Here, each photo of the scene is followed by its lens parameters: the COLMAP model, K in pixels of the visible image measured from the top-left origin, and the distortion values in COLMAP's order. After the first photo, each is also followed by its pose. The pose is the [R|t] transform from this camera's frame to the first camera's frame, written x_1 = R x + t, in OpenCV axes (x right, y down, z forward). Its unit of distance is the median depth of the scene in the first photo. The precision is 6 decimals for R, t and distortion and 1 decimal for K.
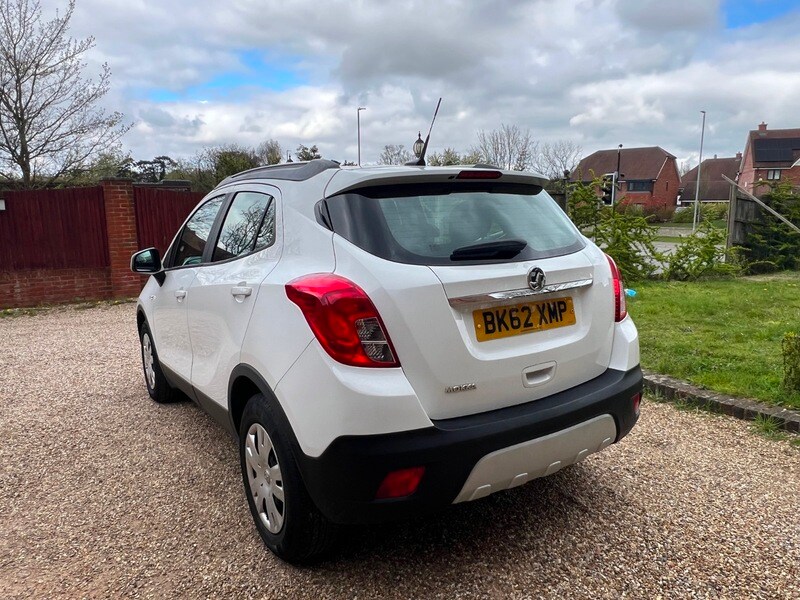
lens RADIAL K [[563.7, 0, 400.7], [0, 563.7, 308.5], [0, 0, 1]] dist [0.004676, -0.006182]
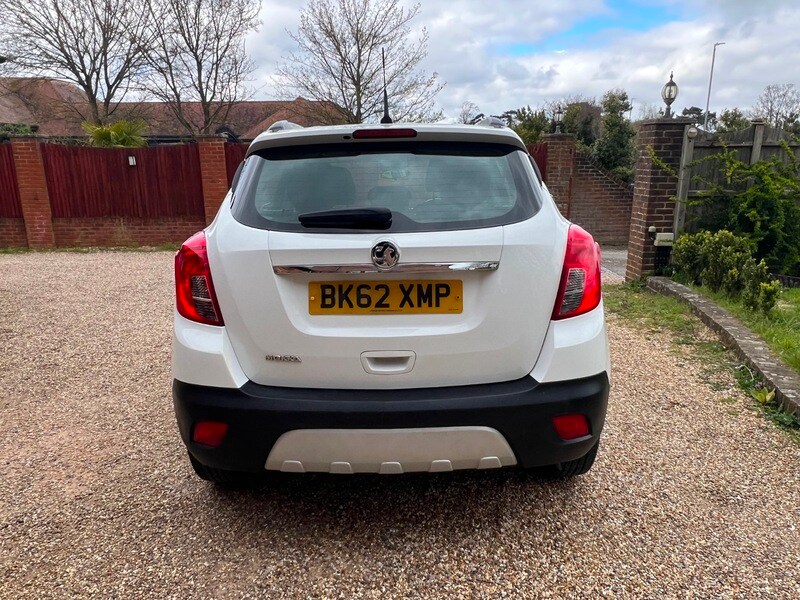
lens RADIAL K [[563.7, 0, 399.8], [0, 563.7, 307.3], [0, 0, 1]] dist [0.004676, -0.006182]
pose [[0.837344, 0.140487, -0.528316, 0.708156], [-0.099294, 0.989425, 0.105728, -0.063590], [0.537583, -0.036072, 0.842439, 0.260208]]
